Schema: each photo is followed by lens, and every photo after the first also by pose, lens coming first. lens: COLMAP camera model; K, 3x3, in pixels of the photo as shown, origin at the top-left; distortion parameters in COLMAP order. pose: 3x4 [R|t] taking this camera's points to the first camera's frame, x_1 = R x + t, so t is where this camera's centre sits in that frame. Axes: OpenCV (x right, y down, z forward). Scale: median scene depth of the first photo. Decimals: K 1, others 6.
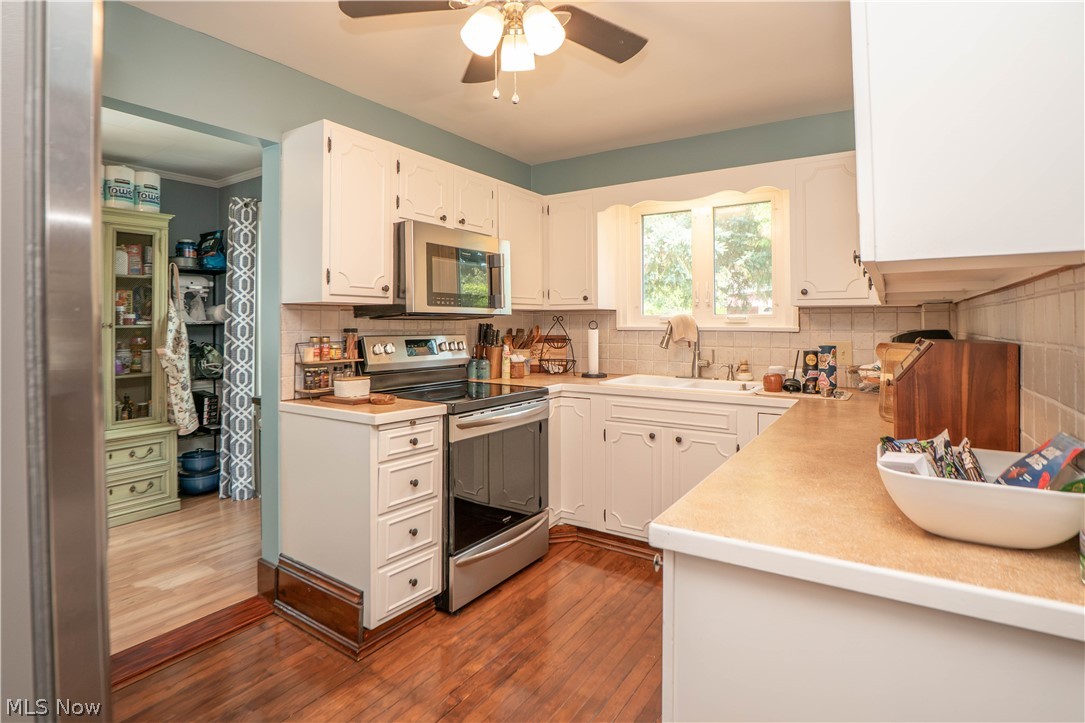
lens RADIAL K [[565.4, 0, 543.6], [0, 565.4, 321.4], [0, 0, 1]] dist [-0.001190, 0.000180]
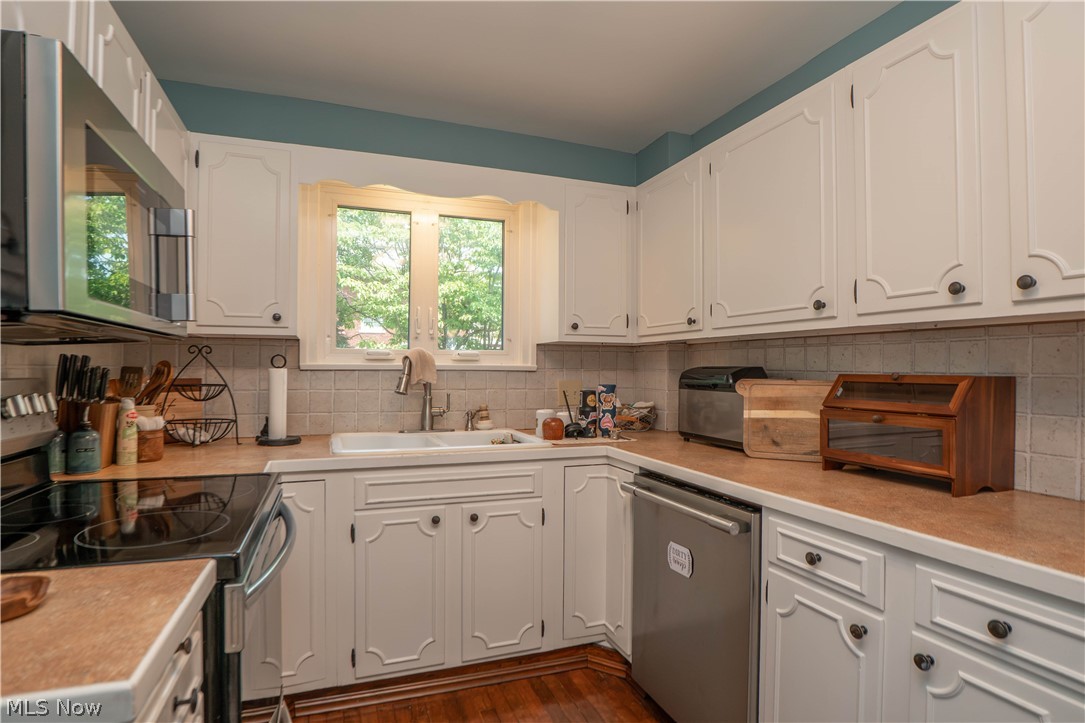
lens RADIAL K [[548.3, 0, 527.2], [0, 548.3, 362.1], [0, 0, 1]] dist [-0.034052, -0.000101]
pose [[0.612536, 0.011375, 0.790361, -0.236395], [-0.007051, 0.999935, -0.008927, 0.011434], [-0.790411, -0.000105, 0.612577, 0.433264]]
